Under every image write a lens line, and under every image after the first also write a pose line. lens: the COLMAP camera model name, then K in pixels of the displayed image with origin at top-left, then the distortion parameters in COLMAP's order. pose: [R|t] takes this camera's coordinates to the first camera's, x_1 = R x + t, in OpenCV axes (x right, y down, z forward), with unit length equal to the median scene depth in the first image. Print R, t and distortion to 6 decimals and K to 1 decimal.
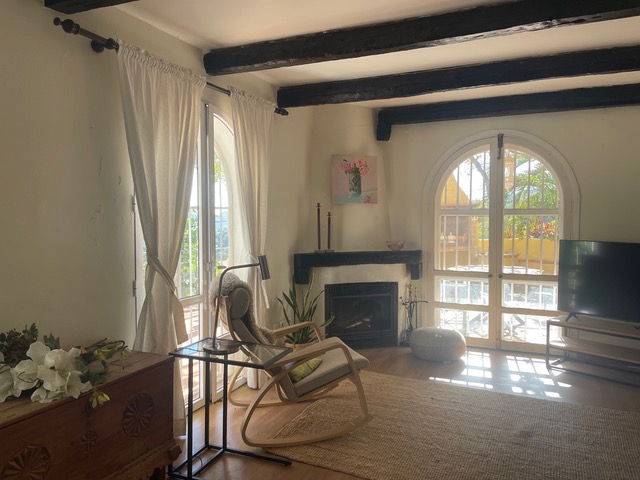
lens RADIAL K [[488.5, 0, 319.9], [0, 488.5, 234.4], [0, 0, 1]] dist [0.102517, -0.132160]
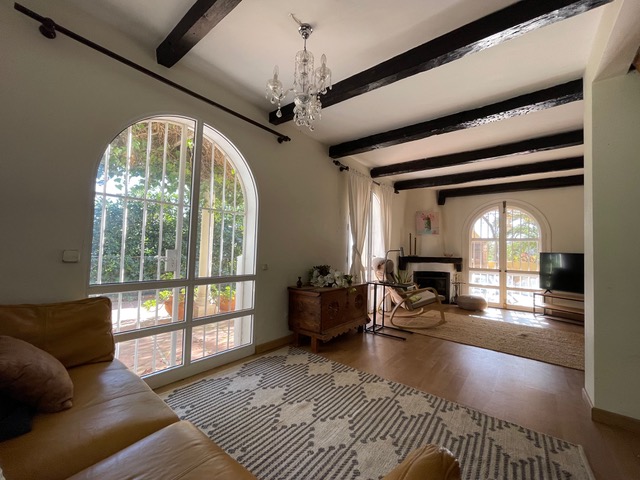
lens RADIAL K [[260.2, 0, 320.1], [0, 260.2, 238.4], [0, 0, 1]] dist [-0.002806, -0.000446]
pose [[0.968974, 0.017962, -0.246509, -0.110134], [-0.039206, 0.995898, -0.081544, 0.070638], [0.244033, 0.088679, 0.965704, -0.216501]]
